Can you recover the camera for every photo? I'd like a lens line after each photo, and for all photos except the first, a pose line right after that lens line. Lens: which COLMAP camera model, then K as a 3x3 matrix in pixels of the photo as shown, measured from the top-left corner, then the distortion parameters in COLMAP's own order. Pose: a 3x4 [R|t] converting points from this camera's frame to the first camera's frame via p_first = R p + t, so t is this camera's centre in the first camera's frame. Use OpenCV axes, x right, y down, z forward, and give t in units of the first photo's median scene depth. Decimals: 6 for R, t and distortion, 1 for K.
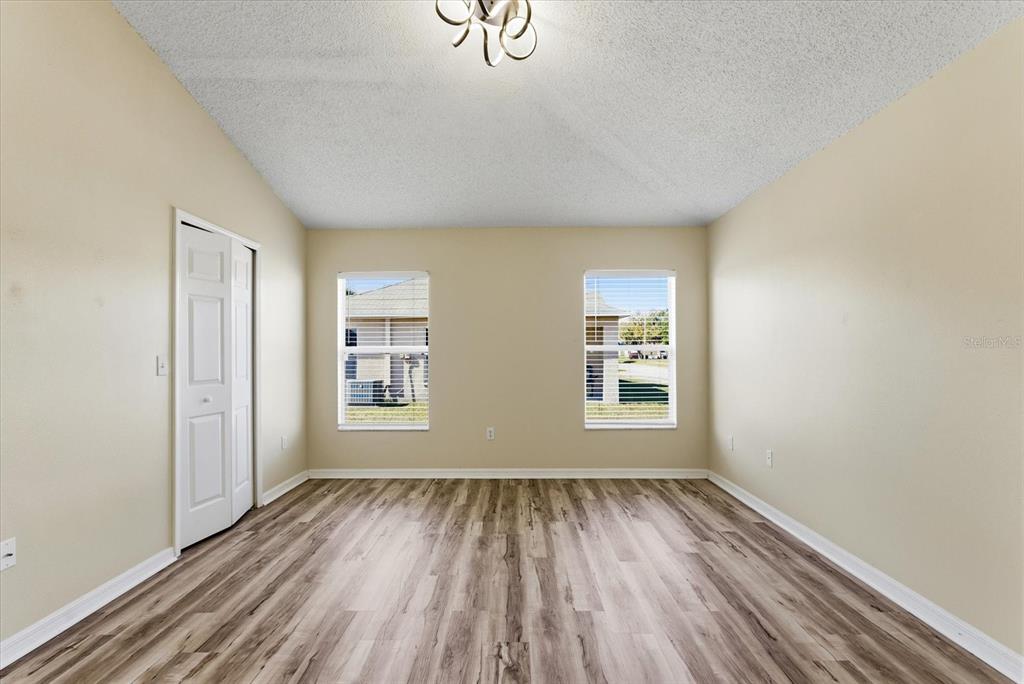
lens RADIAL K [[463.7, 0, 506.6], [0, 463.7, 344.8], [0, 0, 1]] dist [-0.004406, -0.000102]
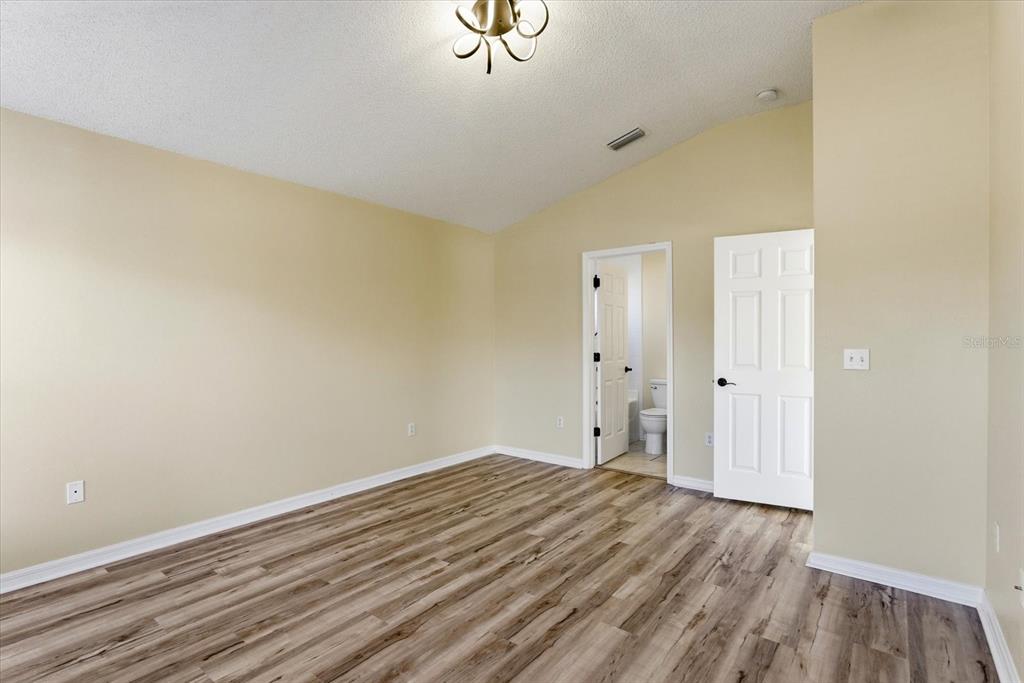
lens RADIAL K [[463.7, 0, 508.3], [0, 463.7, 344.1], [0, 0, 1]] dist [-0.004406, -0.000102]
pose [[-0.774269, 0.003090, 0.632850, -0.740985], [-0.002693, 0.999963, -0.008178, 0.015287], [-0.632851, -0.008036, -0.774232, 1.867549]]
